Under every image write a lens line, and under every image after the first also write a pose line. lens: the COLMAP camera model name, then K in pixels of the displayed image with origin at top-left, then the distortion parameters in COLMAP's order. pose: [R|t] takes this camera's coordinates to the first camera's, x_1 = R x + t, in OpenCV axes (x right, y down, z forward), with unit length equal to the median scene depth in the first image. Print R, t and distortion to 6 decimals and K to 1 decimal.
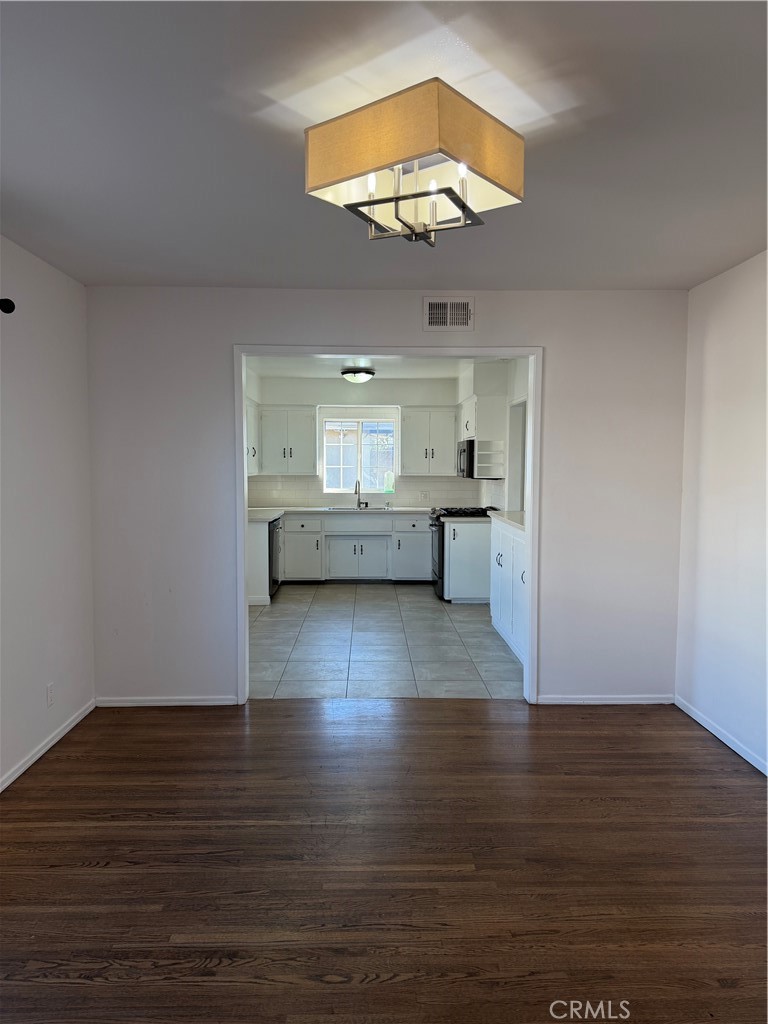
lens RADIAL K [[713.9, 0, 384.0], [0, 713.9, 512.0], [0, 0, 1]] dist [0.000814, 0.000035]
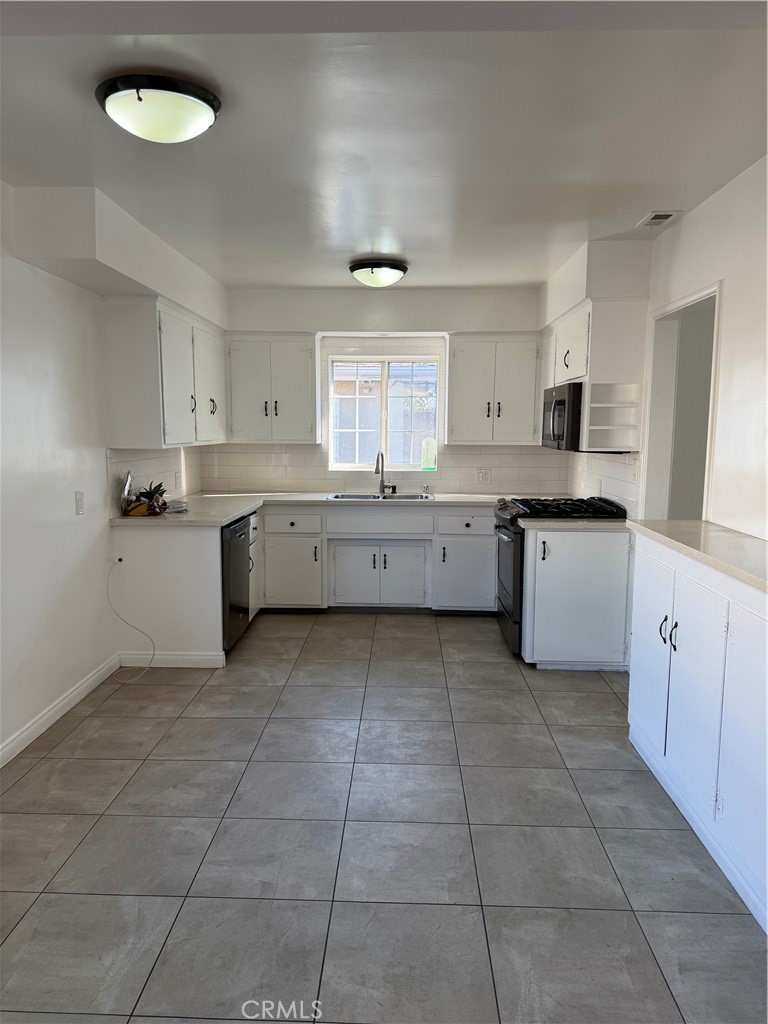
lens RADIAL K [[697.4, 0, 384.0], [0, 697.4, 512.0], [0, 0, 1]] dist [0.068706, -0.000989]
pose [[0.998463, 0.008706, -0.054729, 0.001509], [-0.005752, 0.998529, 0.053908, -0.025144], [0.055118, -0.053511, 0.997045, 0.384400]]
